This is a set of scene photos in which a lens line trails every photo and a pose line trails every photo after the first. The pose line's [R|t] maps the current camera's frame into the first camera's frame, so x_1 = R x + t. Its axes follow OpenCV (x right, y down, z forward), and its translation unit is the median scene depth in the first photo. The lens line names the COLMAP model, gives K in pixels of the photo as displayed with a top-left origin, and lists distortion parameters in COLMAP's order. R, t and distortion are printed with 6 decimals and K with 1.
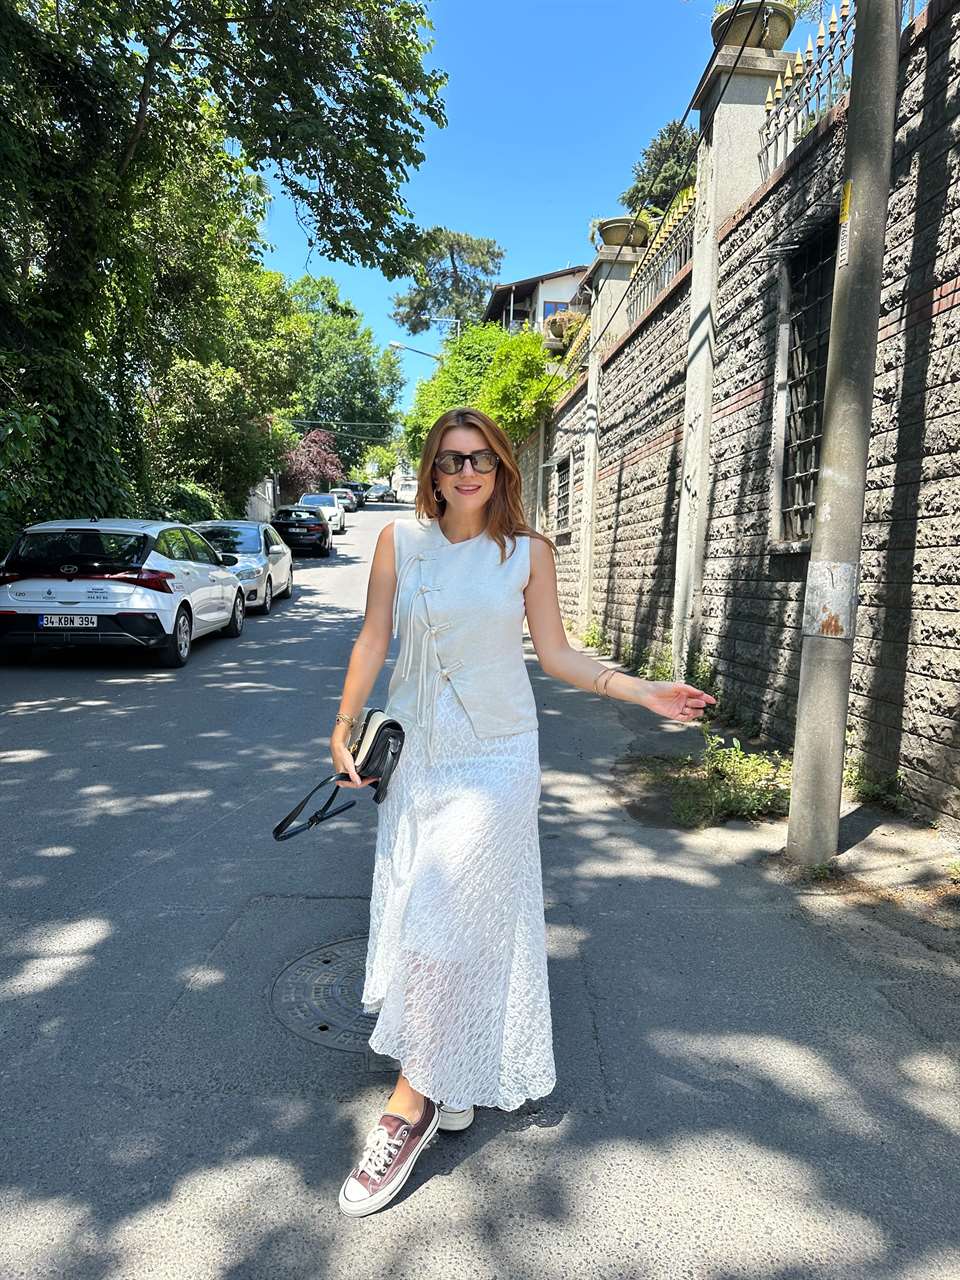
lens RADIAL K [[926.9, 0, 477.9], [0, 926.9, 637.1], [0, 0, 1]] dist [0.026626, -0.039875]
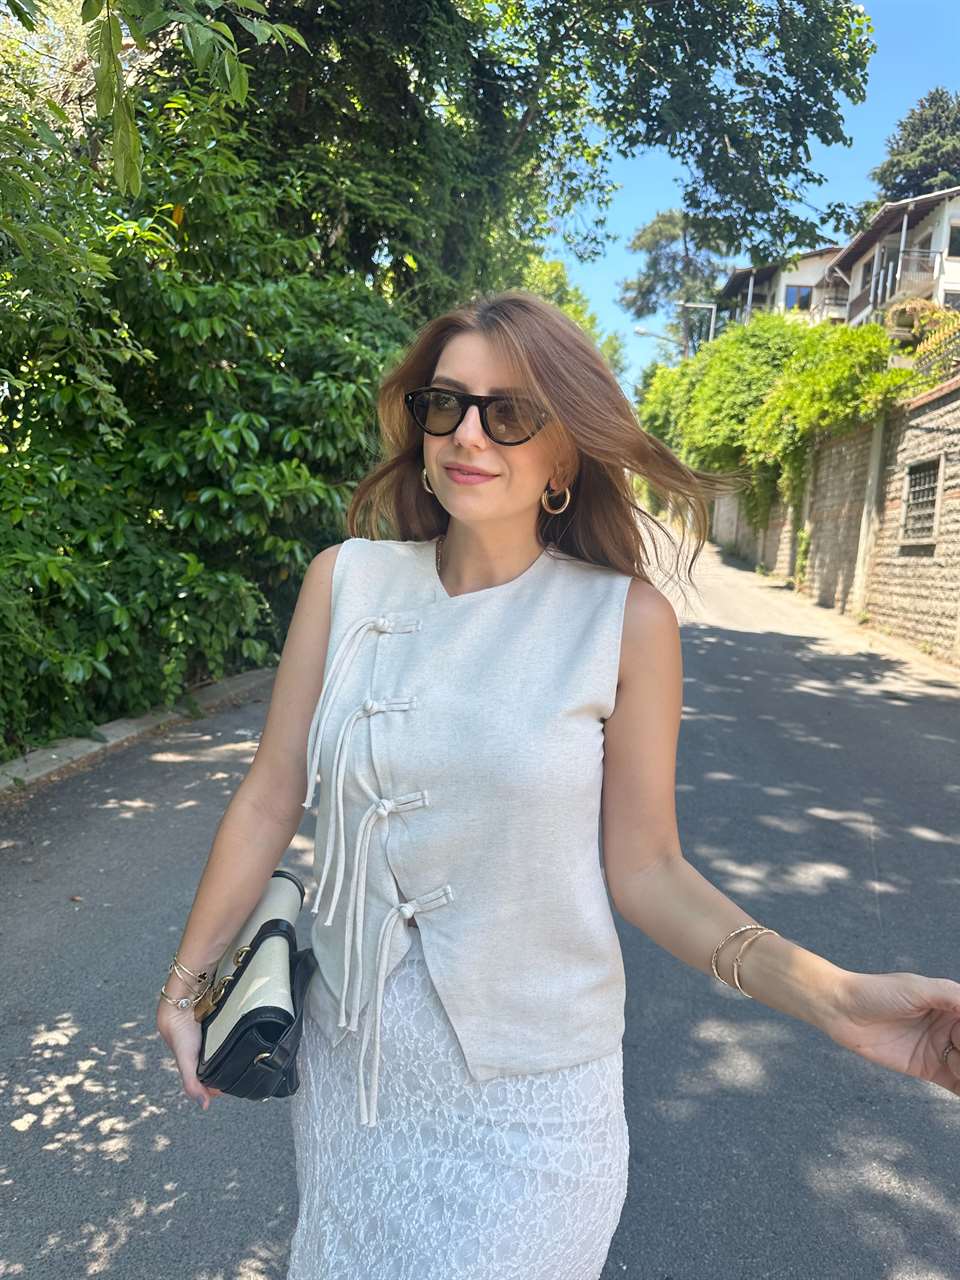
lens RADIAL K [[926.9, 0, 461.4], [0, 926.9, 630.8], [0, 0, 1]] dist [0.026626, -0.039875]
pose [[0.978327, 0.064096, -0.196897, -0.211547], [-0.062267, 0.997940, 0.015473, -0.015213], [0.197483, -0.002878, 0.980302, 0.014579]]
